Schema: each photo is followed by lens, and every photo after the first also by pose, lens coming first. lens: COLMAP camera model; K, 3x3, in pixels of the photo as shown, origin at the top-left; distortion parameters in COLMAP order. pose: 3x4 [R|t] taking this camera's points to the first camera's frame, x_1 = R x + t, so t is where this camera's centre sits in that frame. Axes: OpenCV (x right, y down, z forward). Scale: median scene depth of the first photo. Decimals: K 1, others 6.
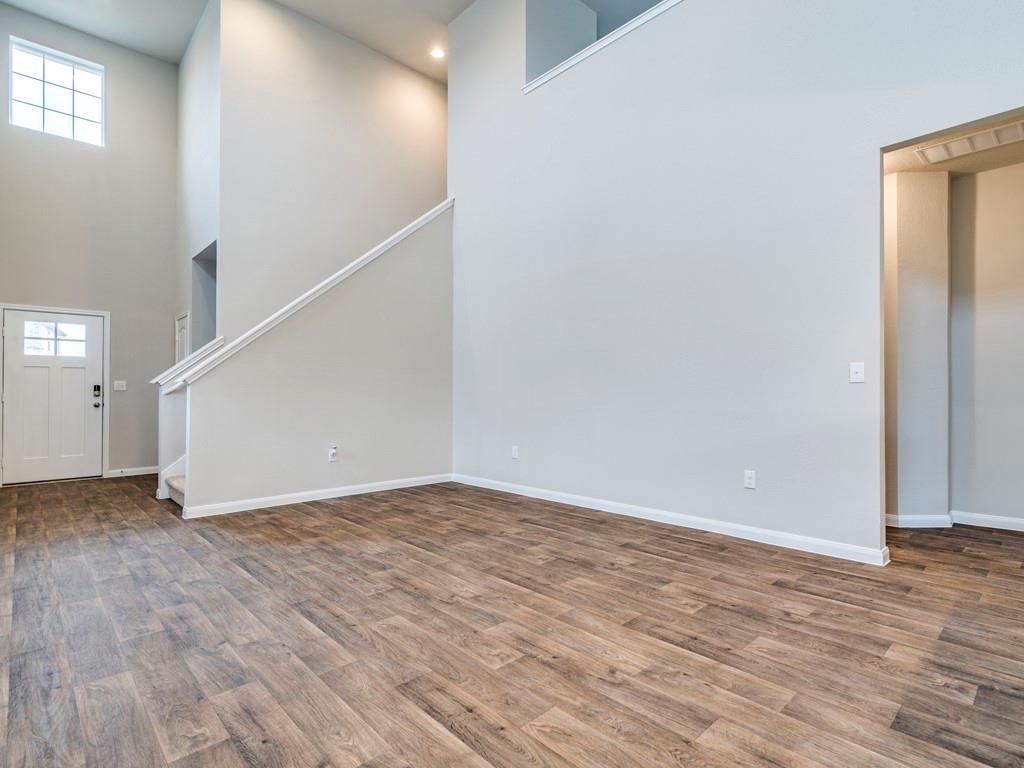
lens RADIAL K [[529.2, 0, 512.8], [0, 529.2, 383.3], [0, 0, 1]] dist [-0.003063, 0.001728]
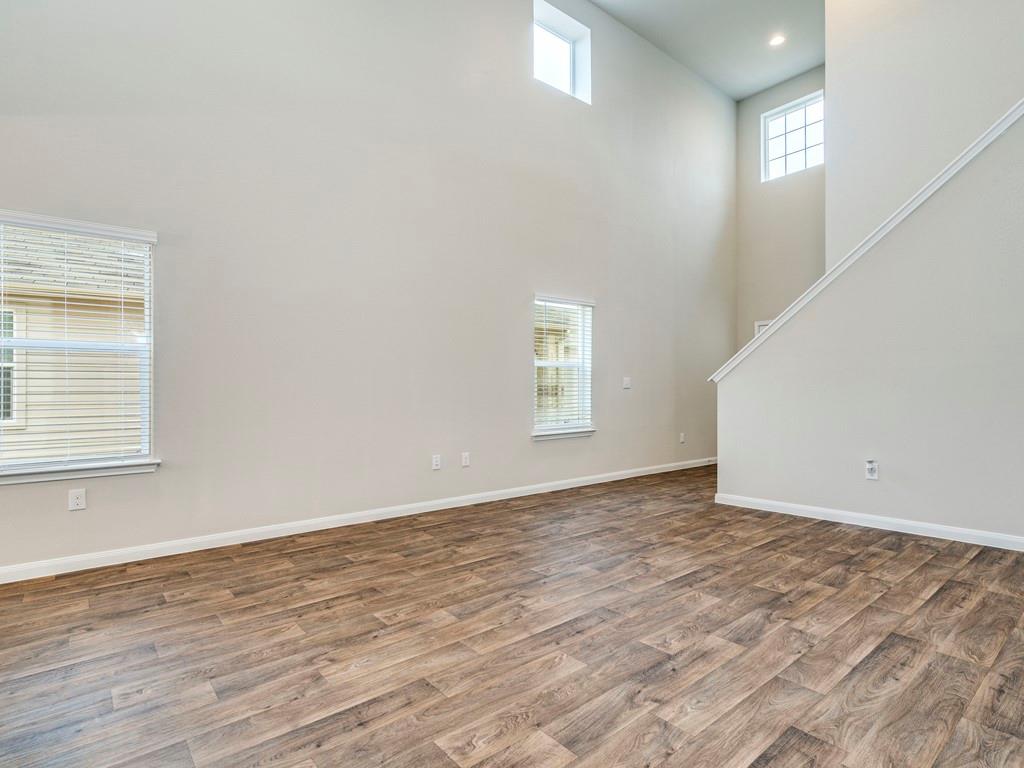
lens RADIAL K [[529.2, 0, 514.5], [0, 529.2, 388.8], [0, 0, 1]] dist [-0.003063, 0.001728]
pose [[-0.058556, -0.003617, -0.998278, 0.622187], [0.028907, 0.999568, -0.005318, 0.006979], [0.997866, -0.029169, -0.058426, 0.728639]]
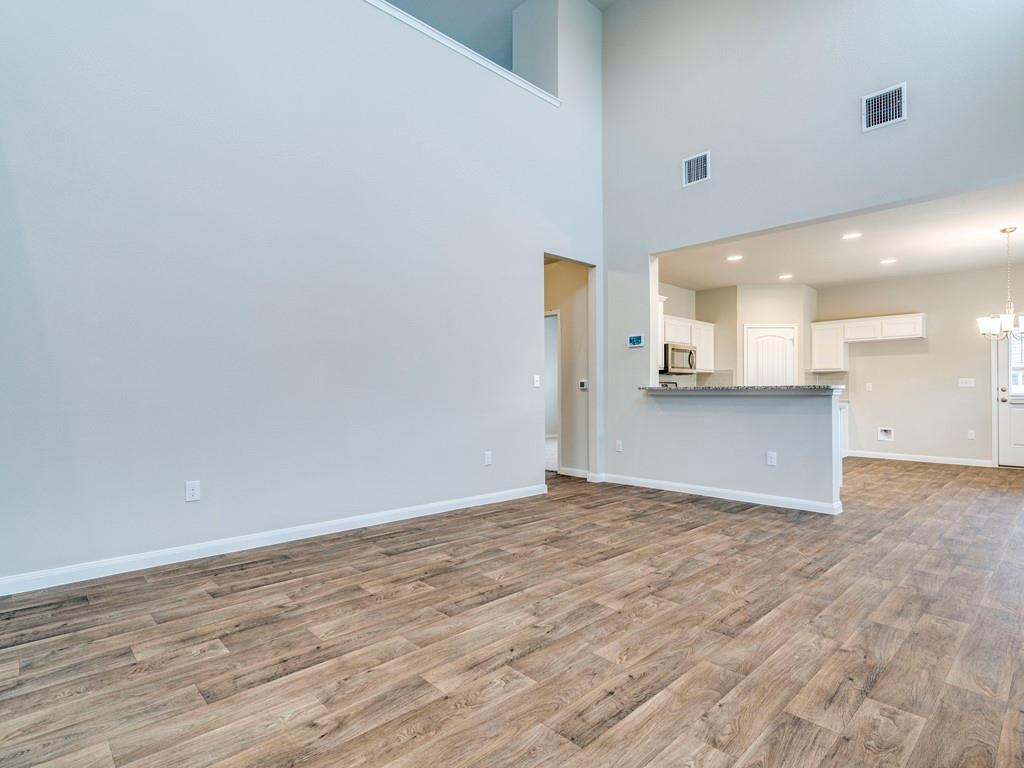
lens RADIAL K [[529.2, 0, 514.5], [0, 529.2, 401.6], [0, 0, 1]] dist [-0.003063, 0.001728]
pose [[-0.008834, -0.011566, 0.999894, -0.848069], [-0.017616, 0.999780, 0.011409, 0.022426], [-0.999806, -0.017513, -0.009036, 0.913985]]
